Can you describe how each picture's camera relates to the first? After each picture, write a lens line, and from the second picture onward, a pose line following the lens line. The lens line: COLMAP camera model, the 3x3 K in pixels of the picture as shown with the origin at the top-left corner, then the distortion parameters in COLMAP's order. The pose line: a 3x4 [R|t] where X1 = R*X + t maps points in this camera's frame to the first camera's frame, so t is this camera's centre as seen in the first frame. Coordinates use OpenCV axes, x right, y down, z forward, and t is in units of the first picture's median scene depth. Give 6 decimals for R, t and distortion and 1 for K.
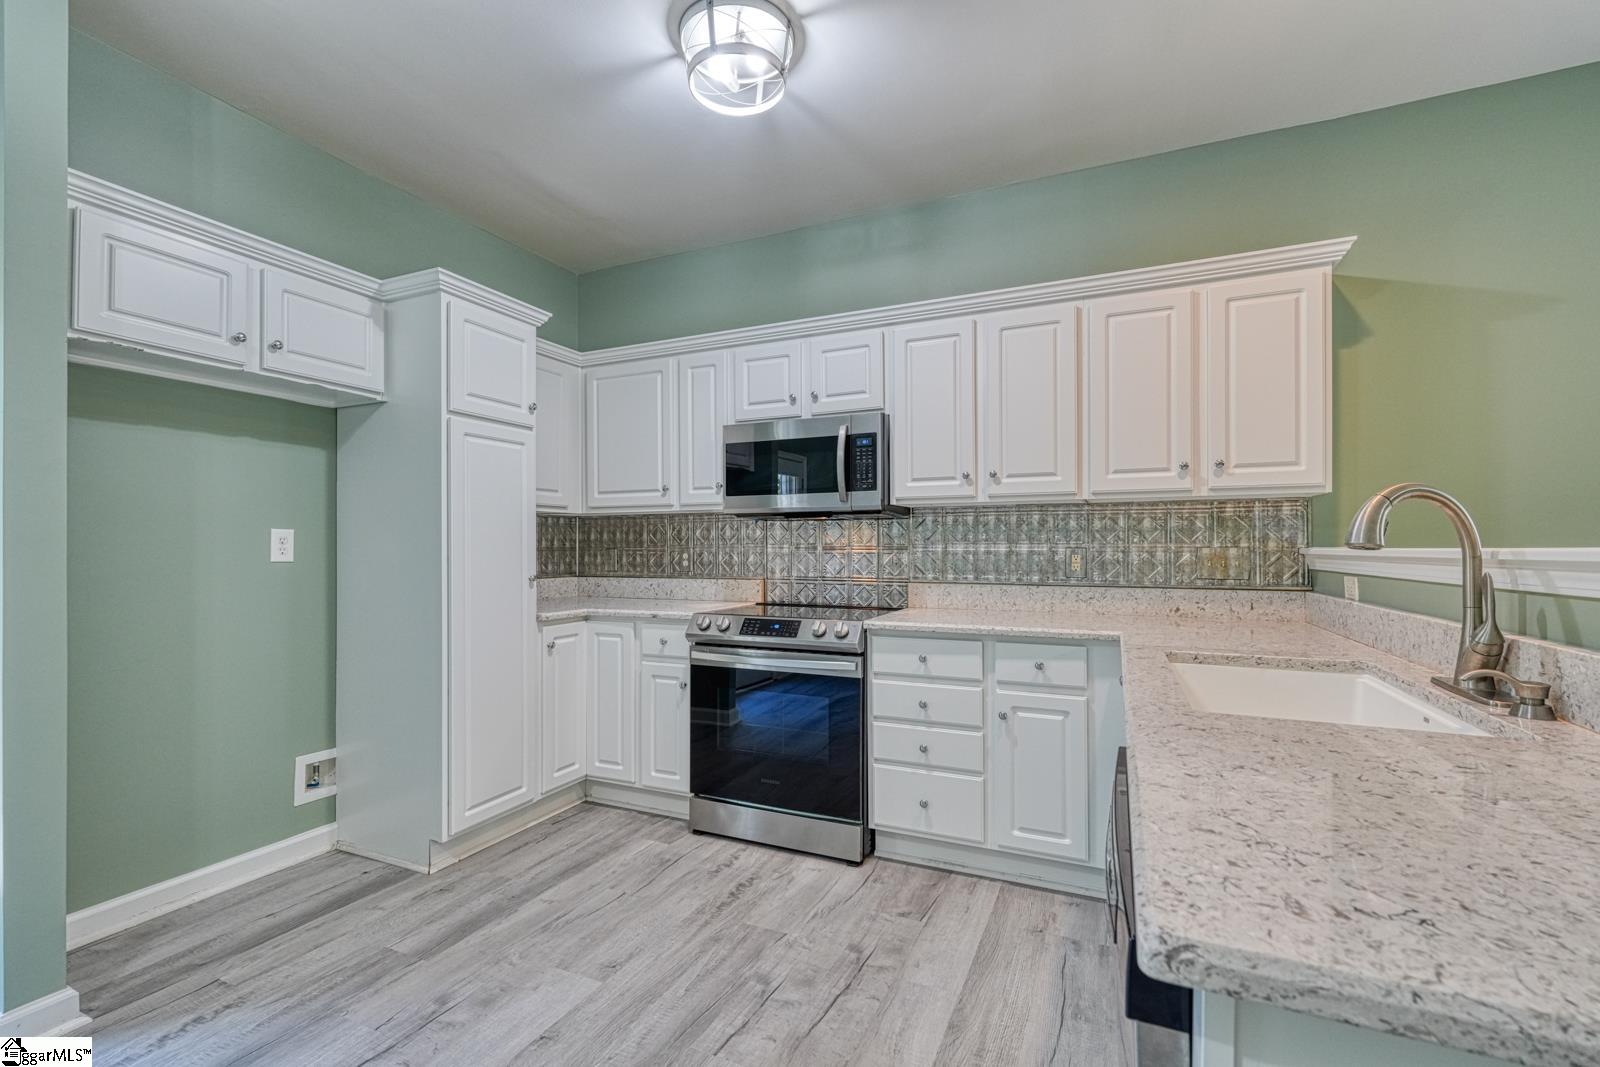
lens RADIAL K [[719.0, 0, 798.9], [0, 719.0, 537.0], [0, 0, 1]] dist [-0.004669, -0.000598]
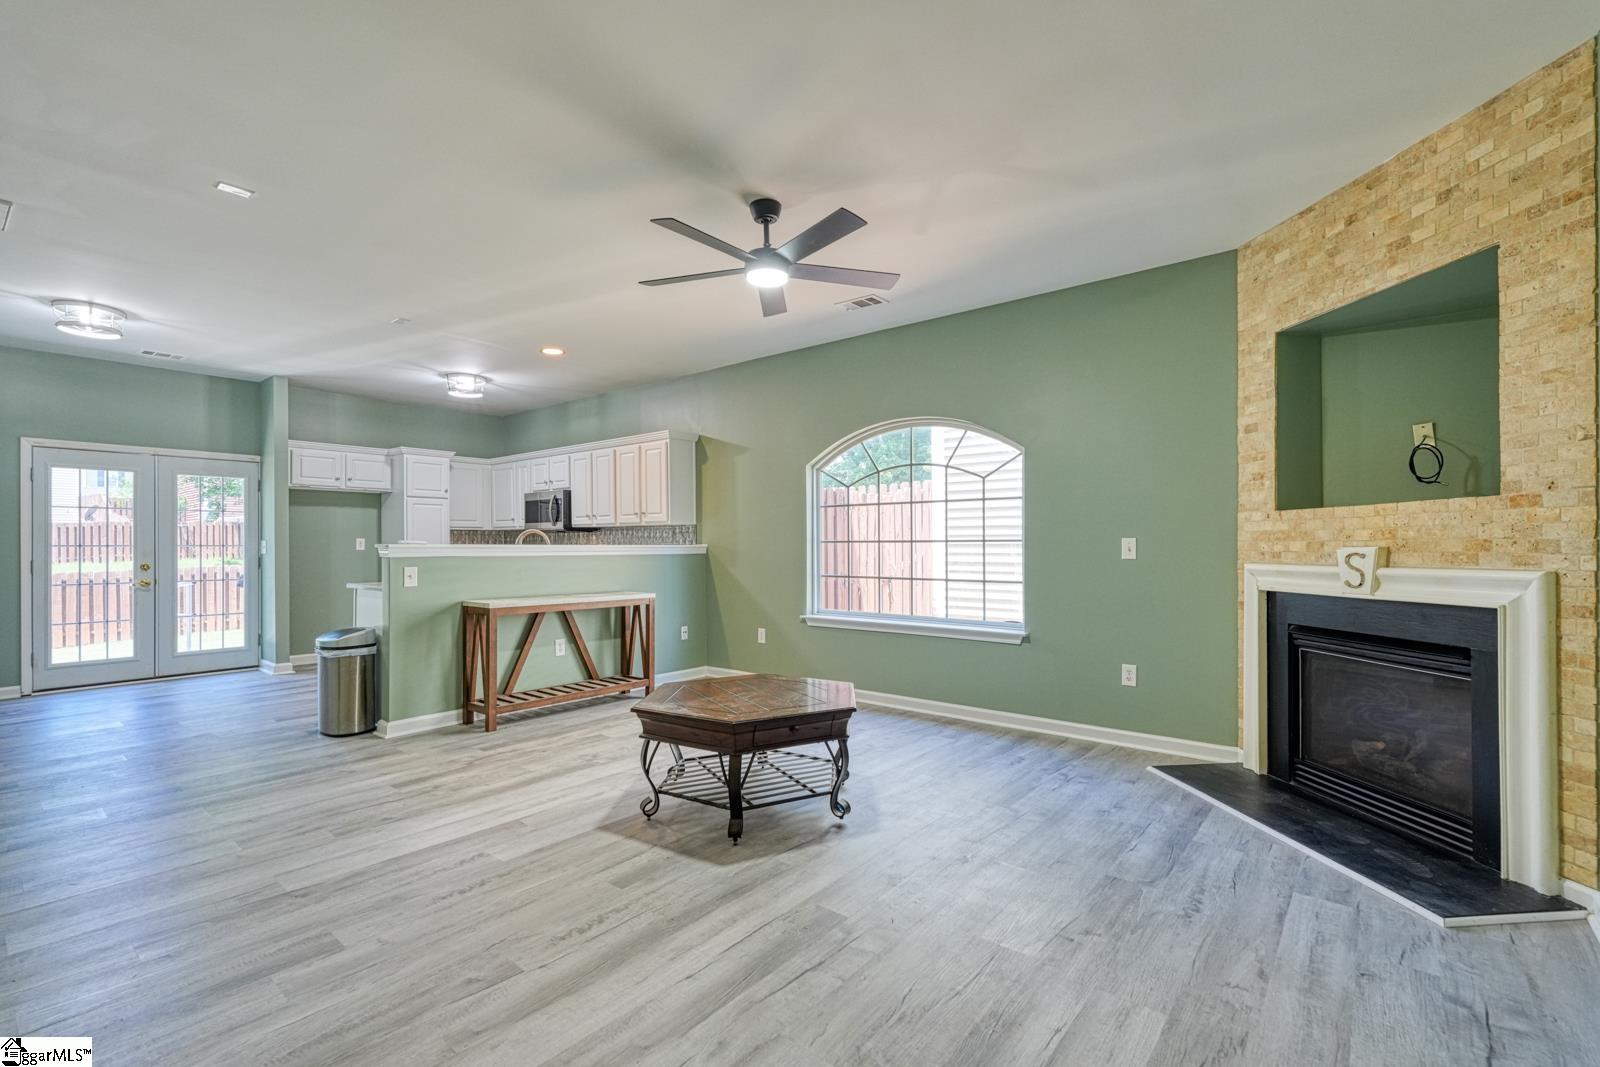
lens RADIAL K [[719.0, 0, 797.8], [0, 719.0, 540.3], [0, 0, 1]] dist [-0.004669, -0.000598]
pose [[0.966518, -0.009085, -0.256437, 1.508996], [0.005729, 0.999888, -0.013831, 0.040773], [0.256534, 0.011898, 0.966462, -1.163620]]
